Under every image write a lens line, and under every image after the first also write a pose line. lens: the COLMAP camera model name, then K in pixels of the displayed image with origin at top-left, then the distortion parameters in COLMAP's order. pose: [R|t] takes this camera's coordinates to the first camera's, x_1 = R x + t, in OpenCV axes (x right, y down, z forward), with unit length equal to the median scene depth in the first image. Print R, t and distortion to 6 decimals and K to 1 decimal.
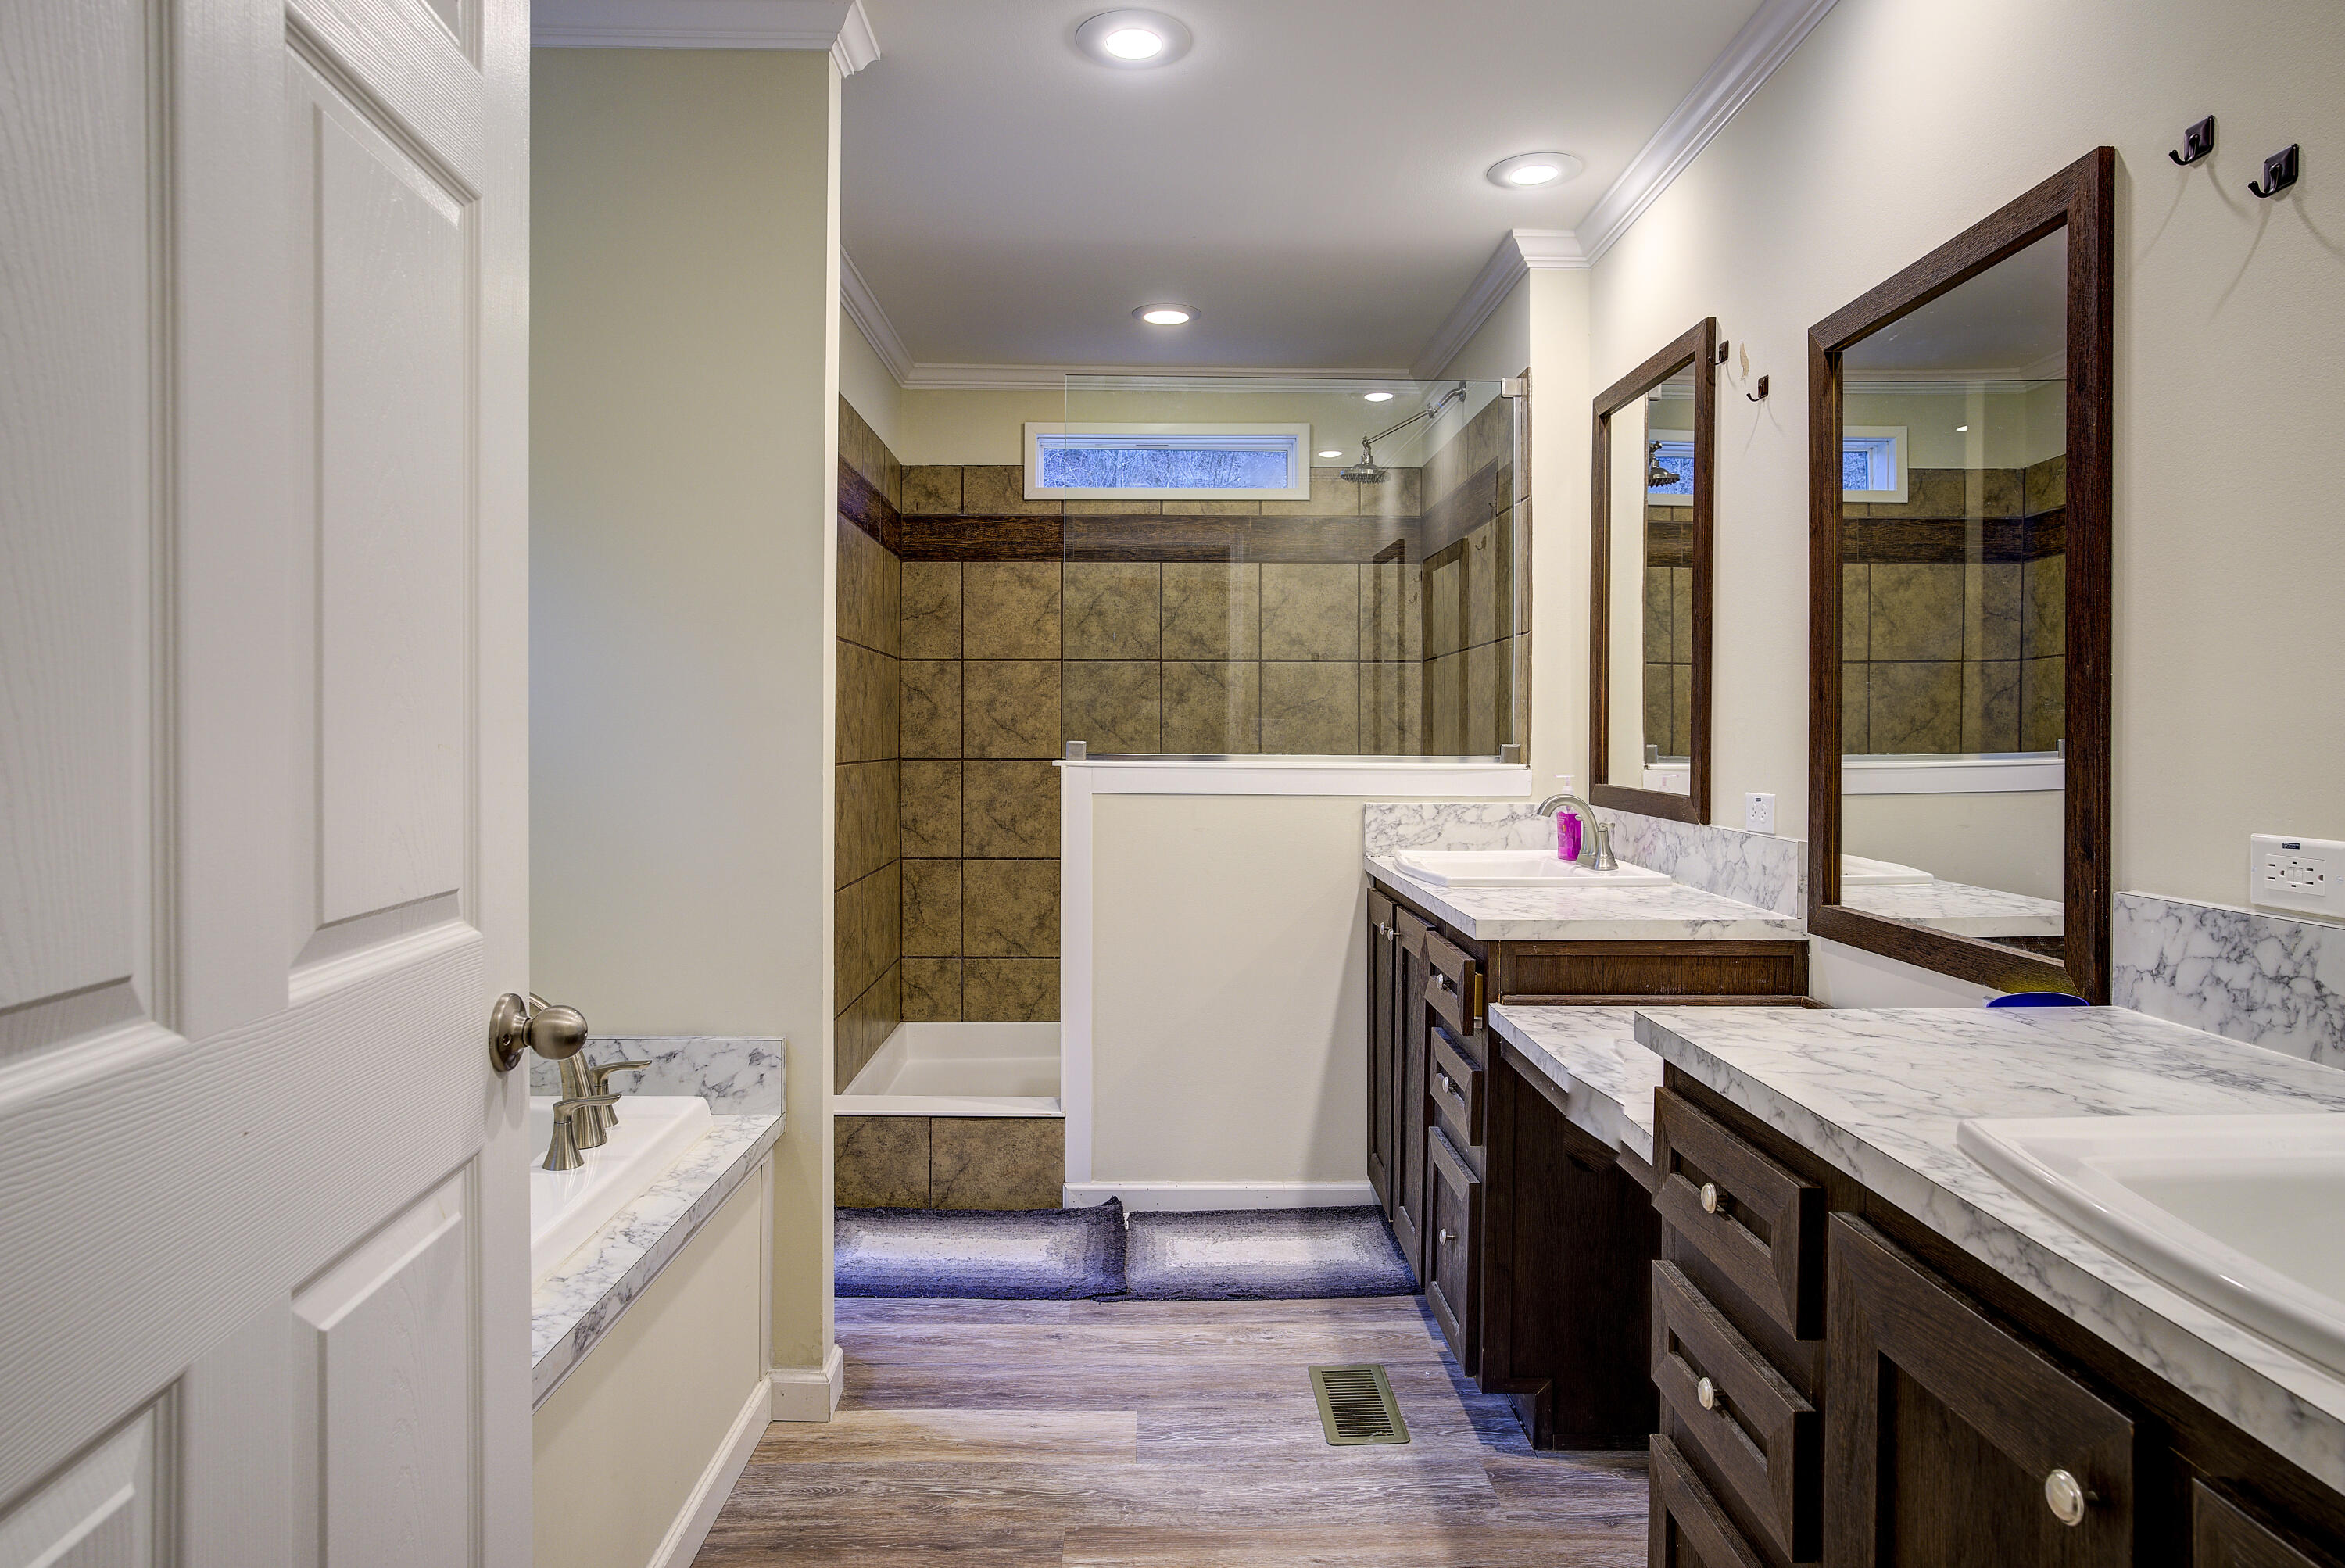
lens RADIAL K [[1373.0, 0, 1205.8], [0, 1373.0, 717.6], [0, 0, 1]] dist [-0.032505, 0.025780]
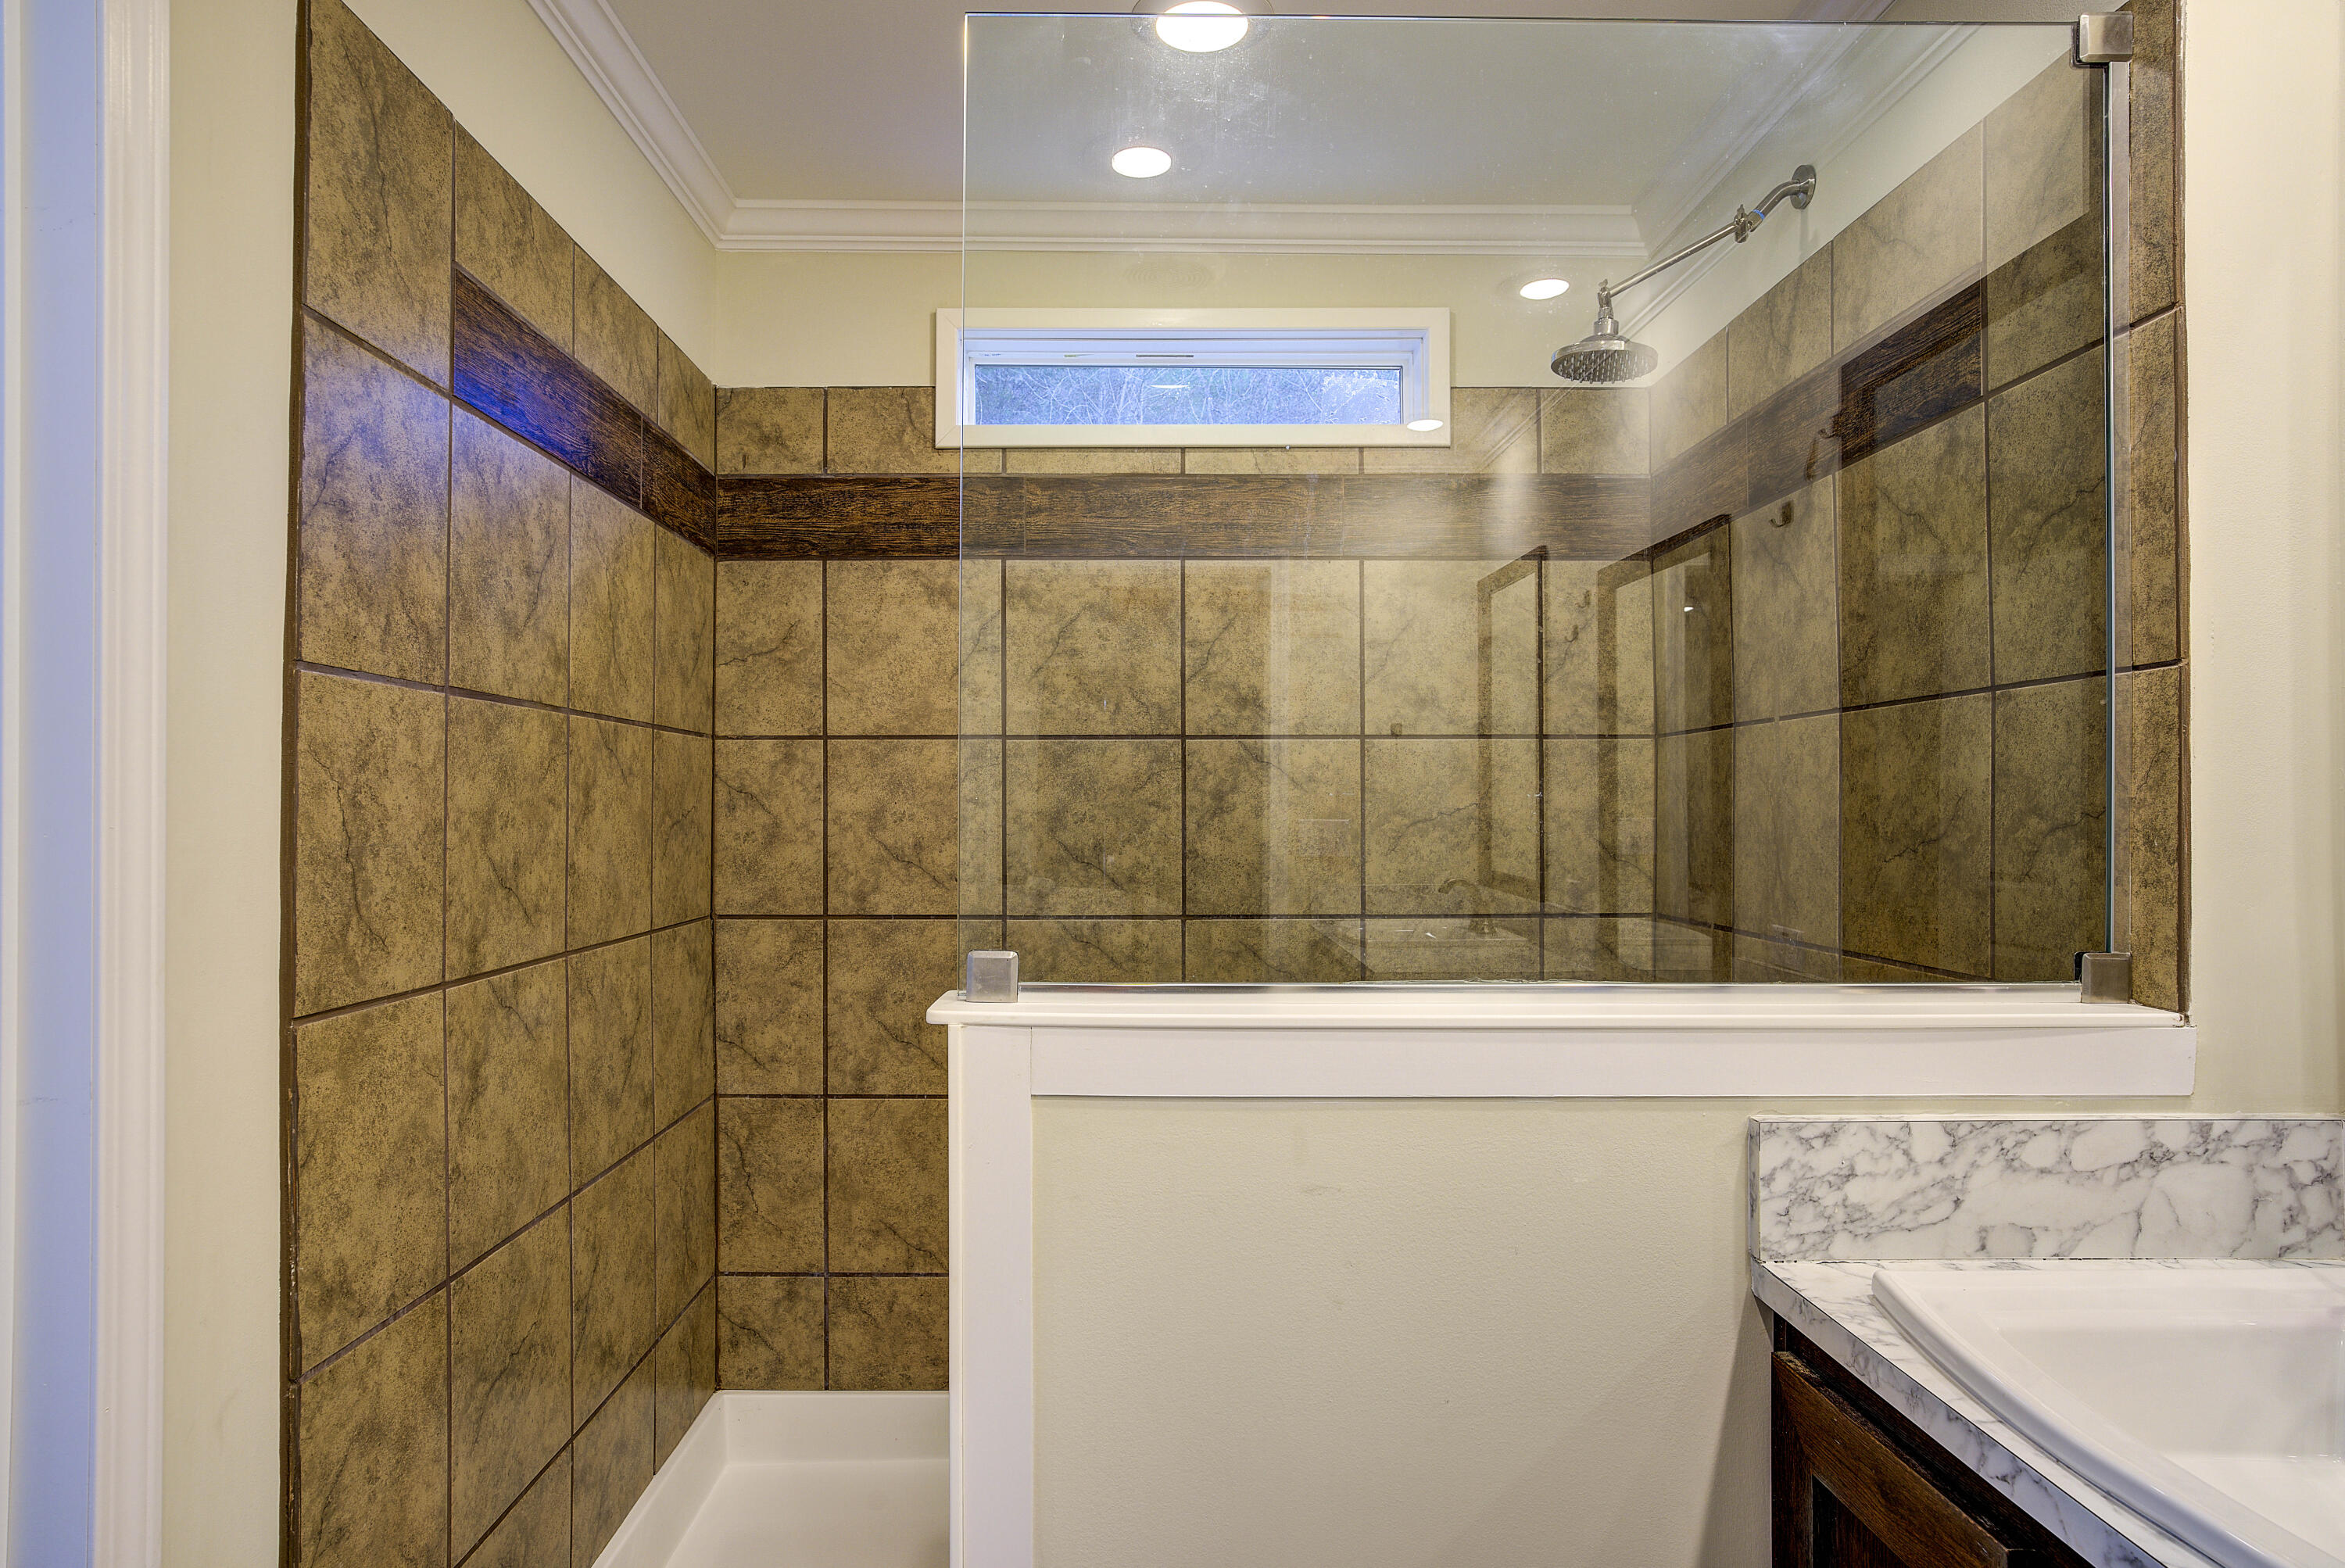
lens RADIAL K [[1314.7, 0, 1165.2], [0, 1314.7, 787.7], [0, 0, 1]] dist [-0.002042, 0.002104]
pose [[0.999622, -0.003478, -0.027266, -0.025782], [0.003474, 0.999994, -0.000215, -0.021033], [0.027267, 0.000120, 0.999628, 0.472810]]
